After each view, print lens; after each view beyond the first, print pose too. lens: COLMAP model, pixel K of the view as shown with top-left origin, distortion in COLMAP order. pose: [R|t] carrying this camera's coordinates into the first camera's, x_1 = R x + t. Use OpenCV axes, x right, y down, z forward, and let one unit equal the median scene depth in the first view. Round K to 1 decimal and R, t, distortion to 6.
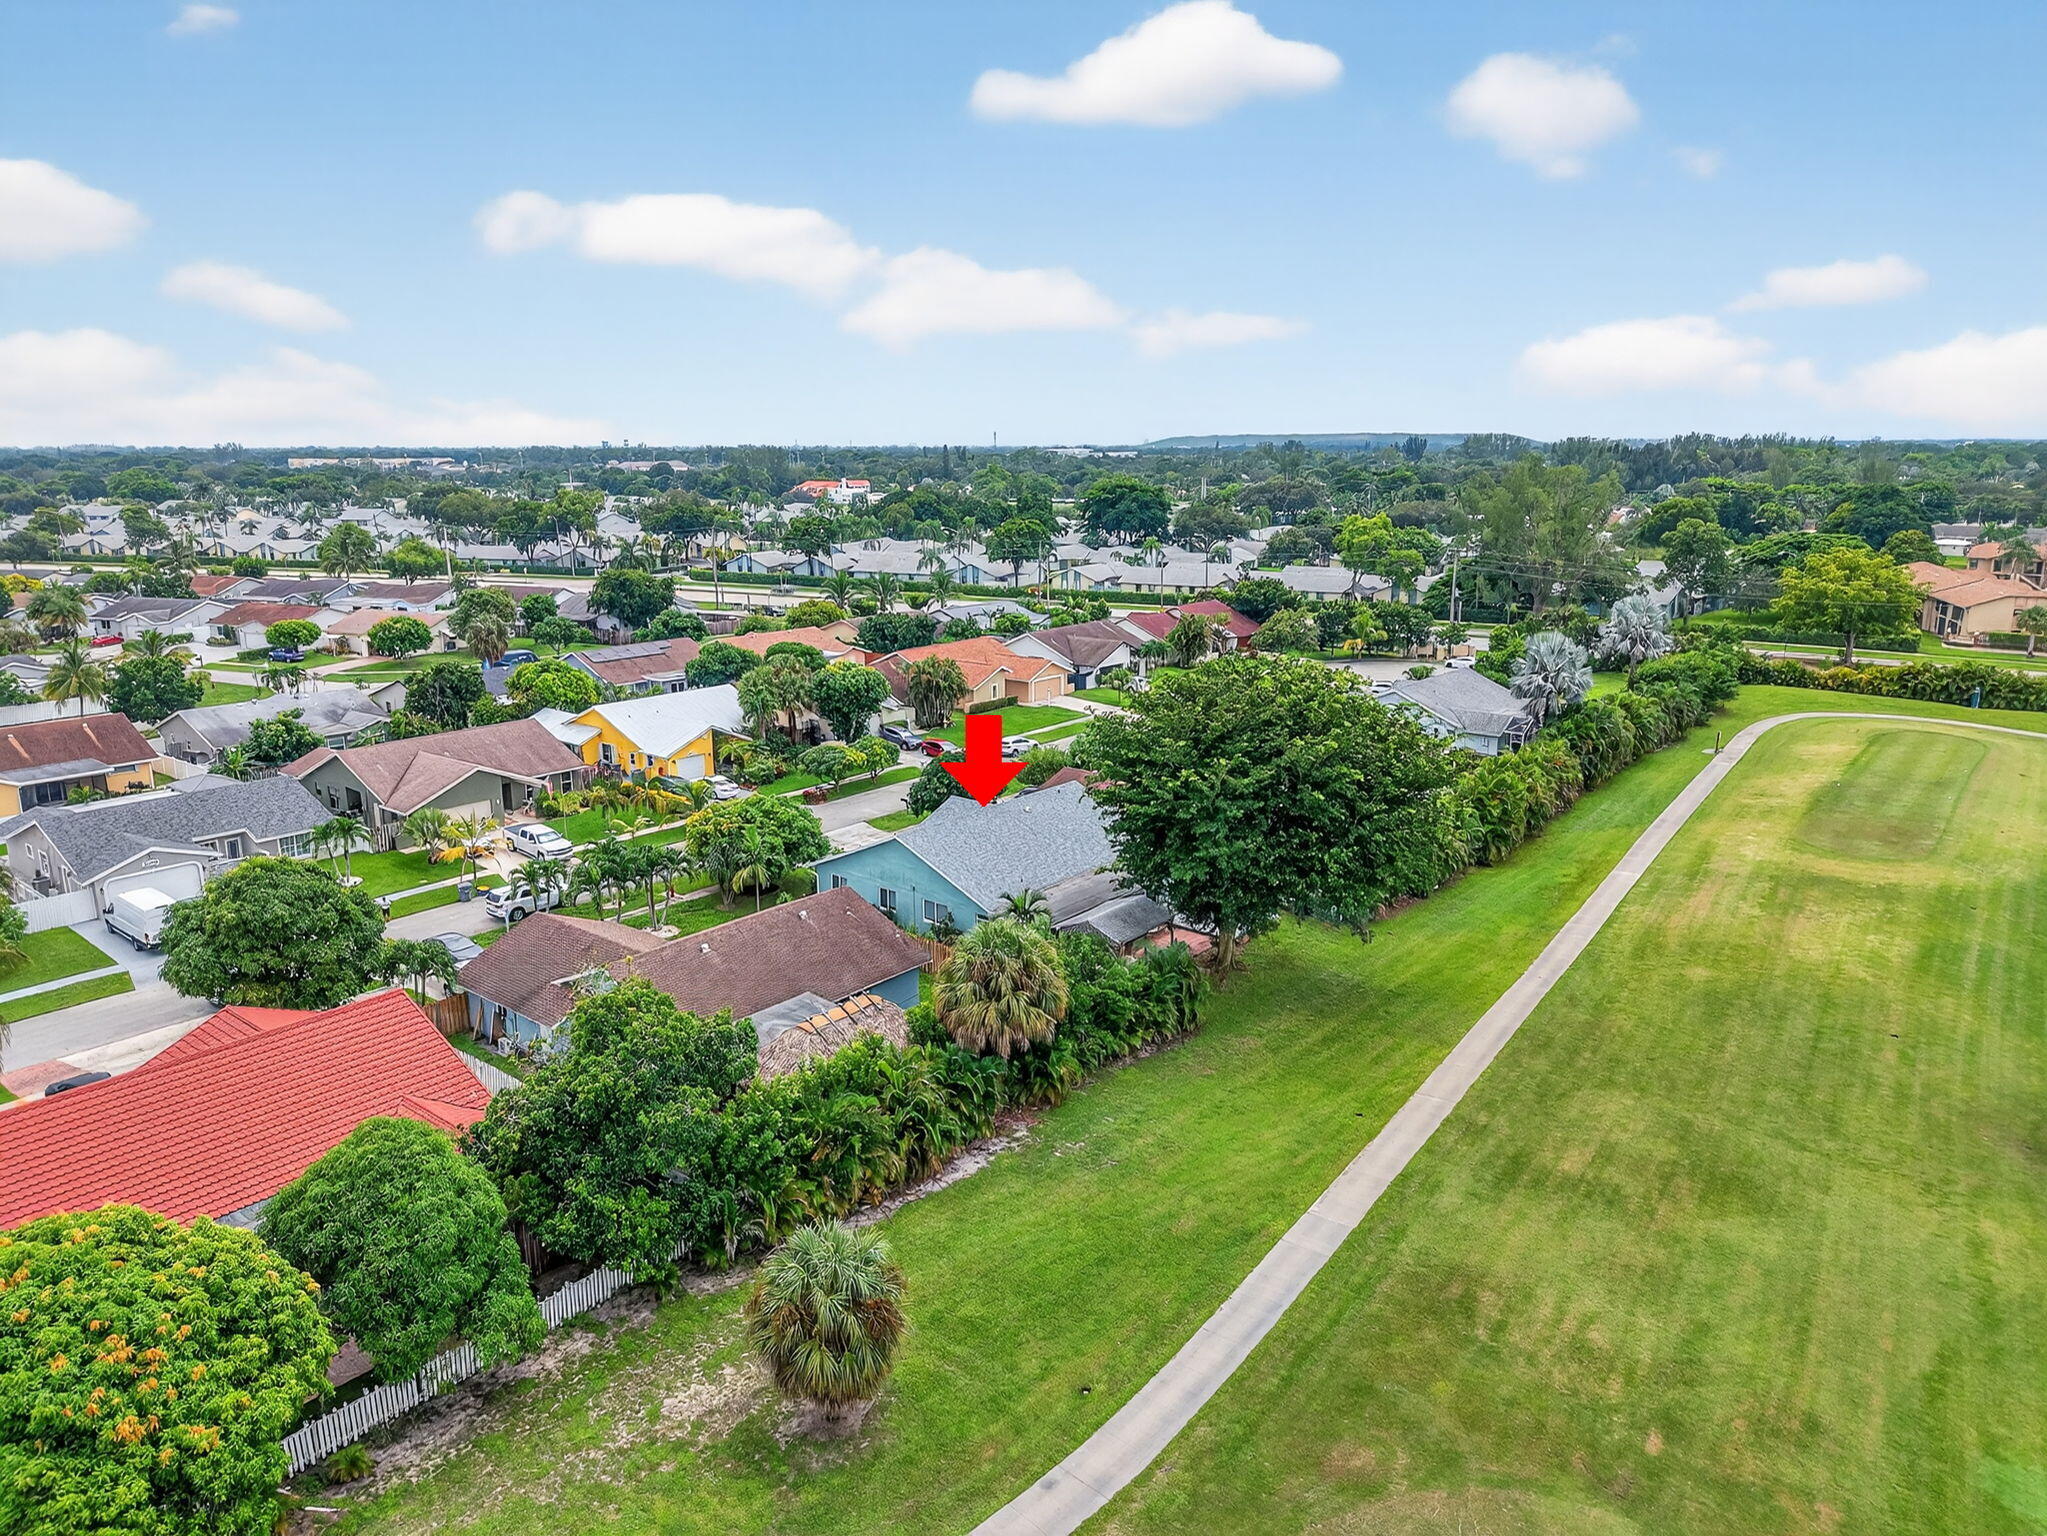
lens RADIAL K [[1336.3, 0, 1025.5], [0, 1336.3, 761.9], [0, 0, 1]] dist [0.022703, -0.006330]
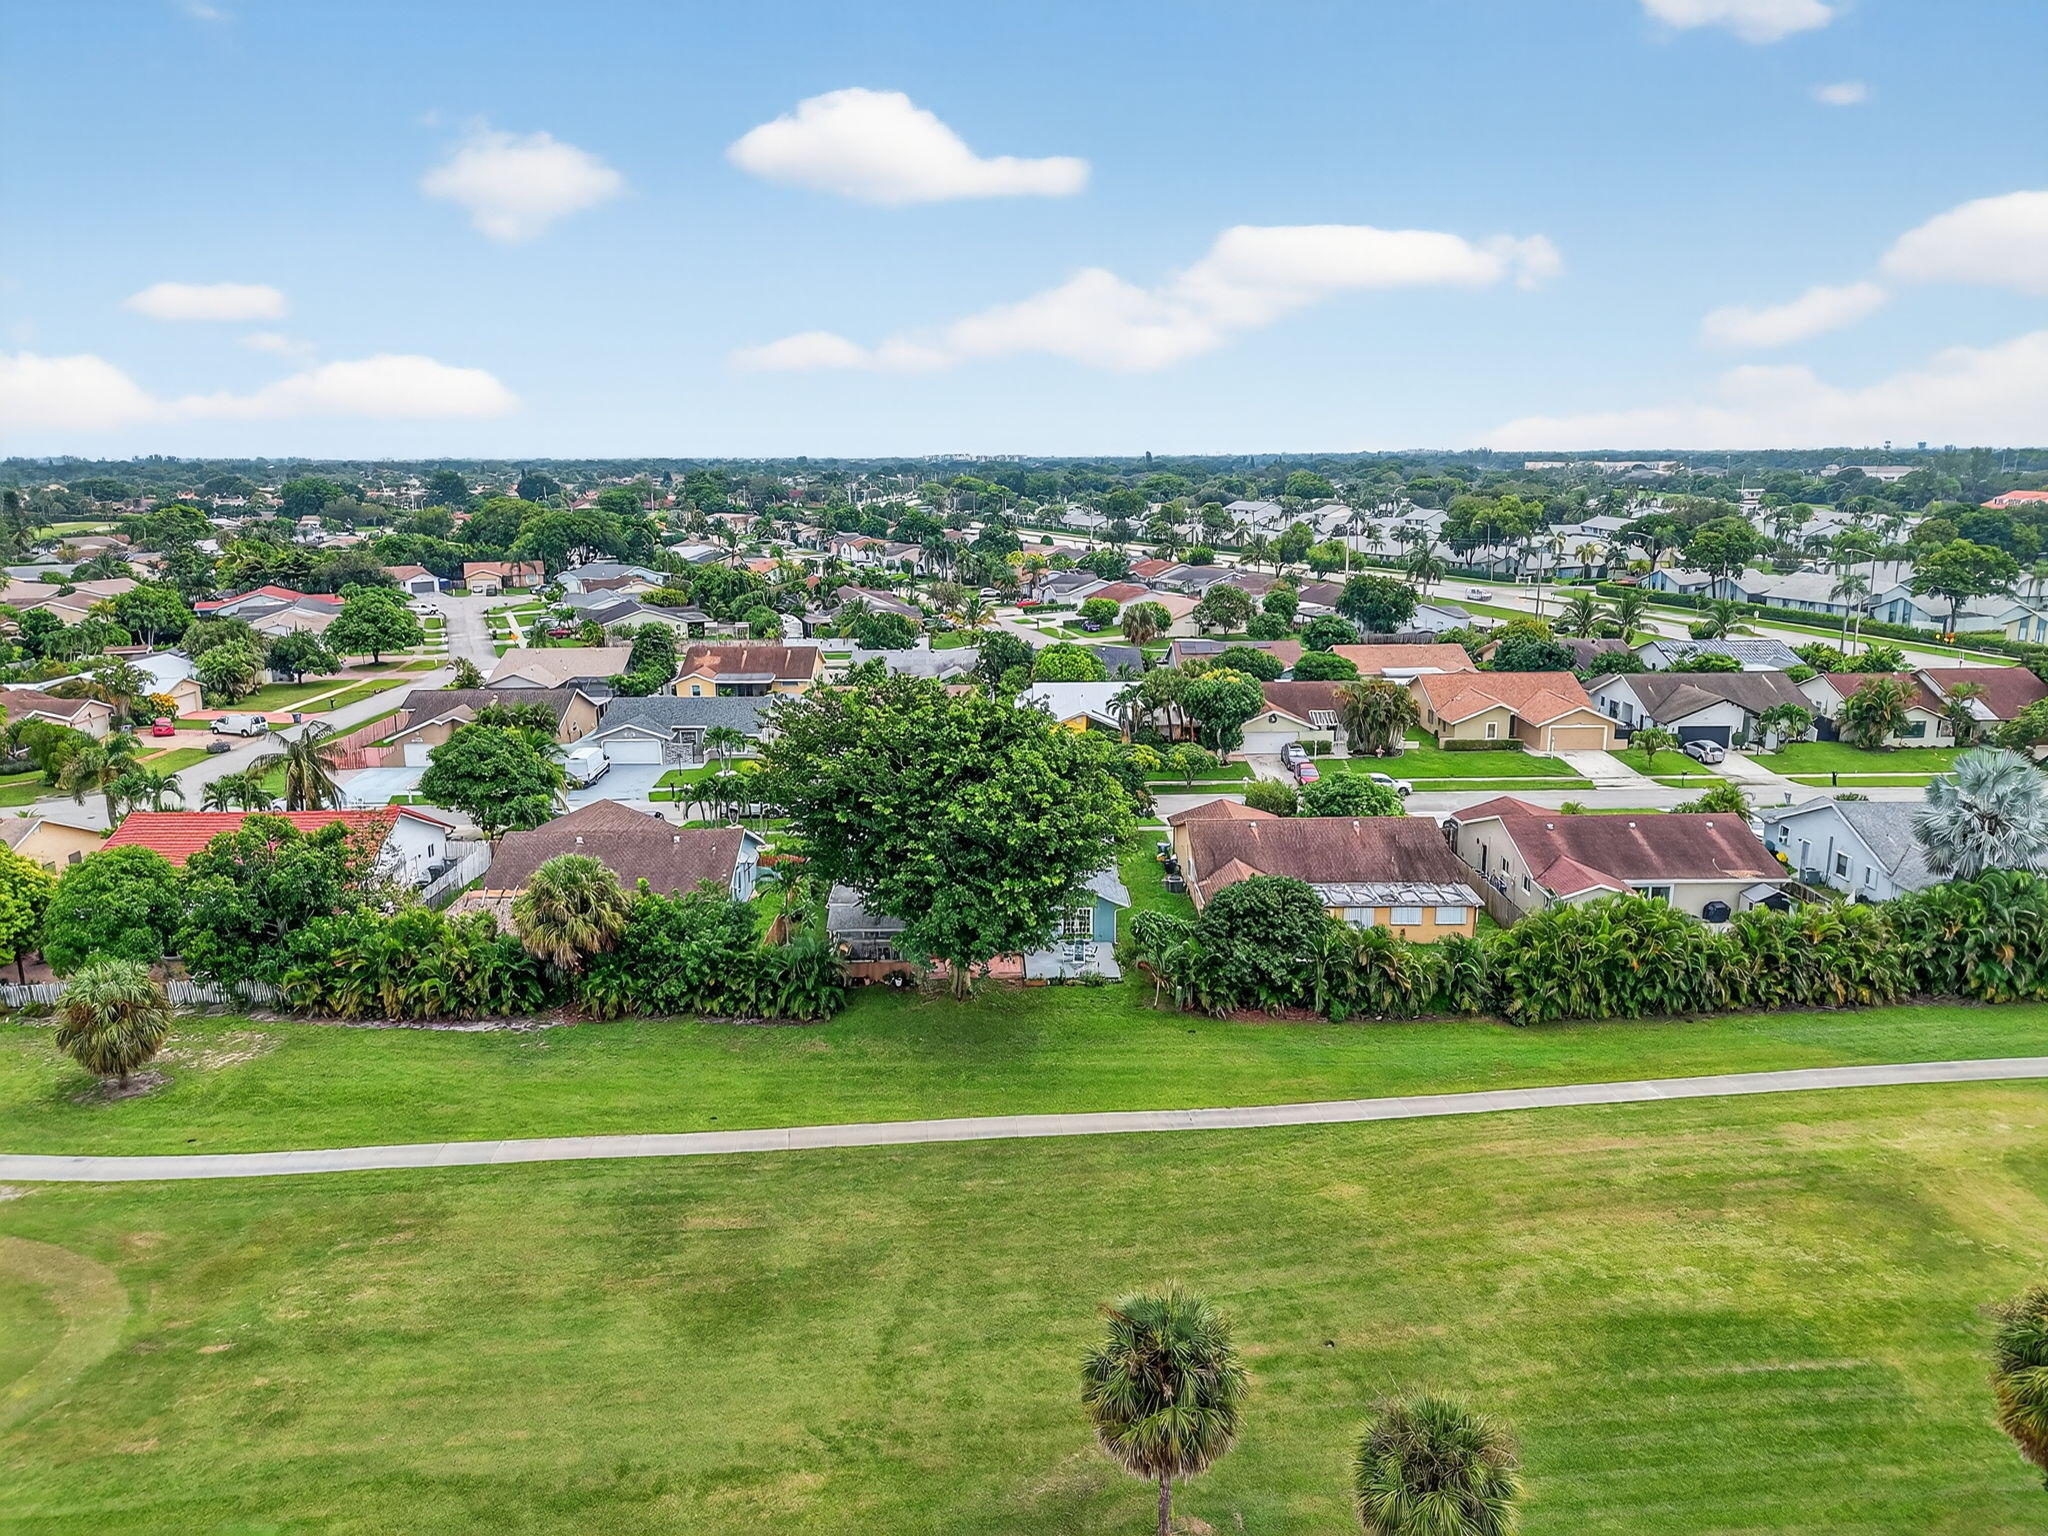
lens RADIAL K [[1336.9, 0, 1025.6], [0, 1336.9, 773.4], [0, 0, 1]] dist [0.022703, -0.006330]
pose [[0.655102, 0.175416, -0.734895, 0.424867], [-0.171045, 0.981854, 0.081890, -0.045025], [0.735924, 0.072054, 0.673219, 0.180617]]
